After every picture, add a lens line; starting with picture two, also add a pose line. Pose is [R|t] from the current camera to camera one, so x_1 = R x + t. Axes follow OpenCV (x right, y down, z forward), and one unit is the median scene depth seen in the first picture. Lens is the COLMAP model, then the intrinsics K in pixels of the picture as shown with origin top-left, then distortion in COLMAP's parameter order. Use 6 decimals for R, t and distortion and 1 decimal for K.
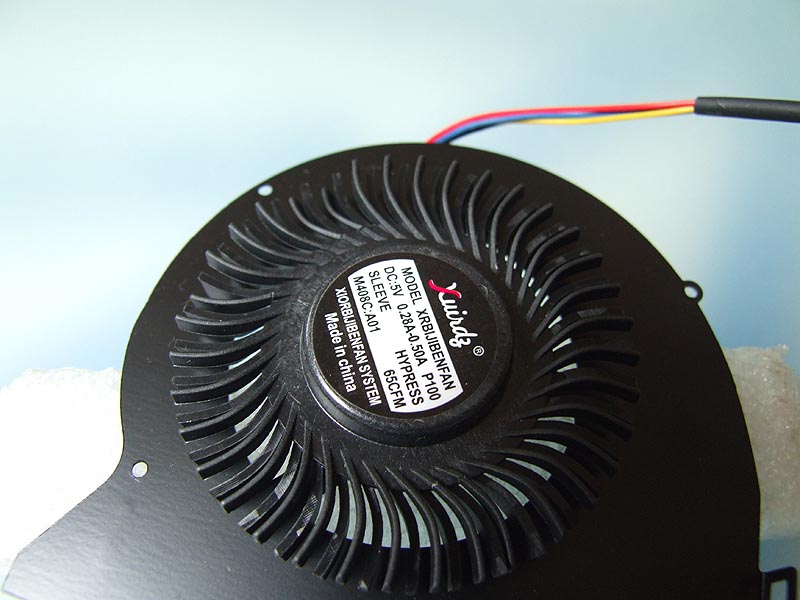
lens RADIAL K [[653.2, 0, 400.0], [0, 653.2, 300.0], [0, 0, 1]] dist [-0.117457, 0.007980]
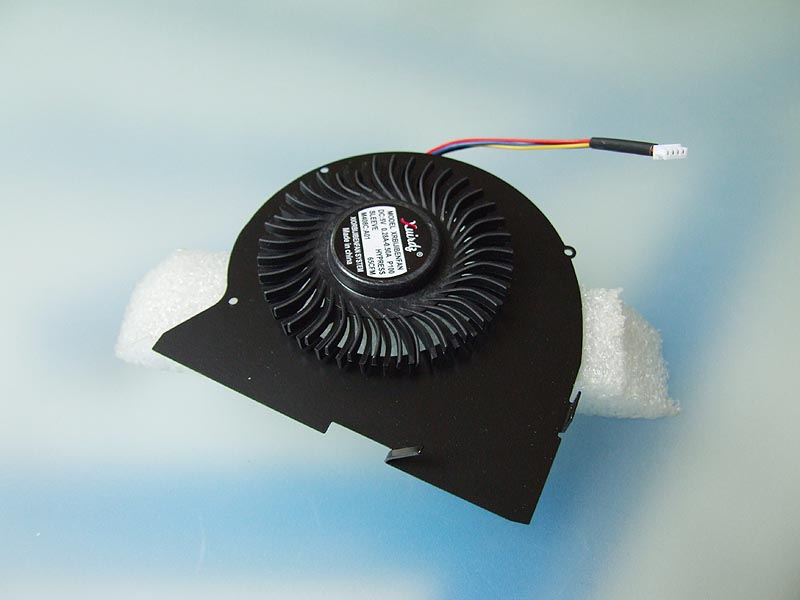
lens RADIAL K [[653.2, 0, 400.0], [0, 653.2, 300.0], [0, 0, 1]] dist [-0.117457, 0.007980]
pose [[0.986680, 0.114139, -0.115909, 0.286907], [-0.121994, 0.990524, -0.063079, 0.322132], [0.107611, 0.076379, 0.991255, -0.826808]]
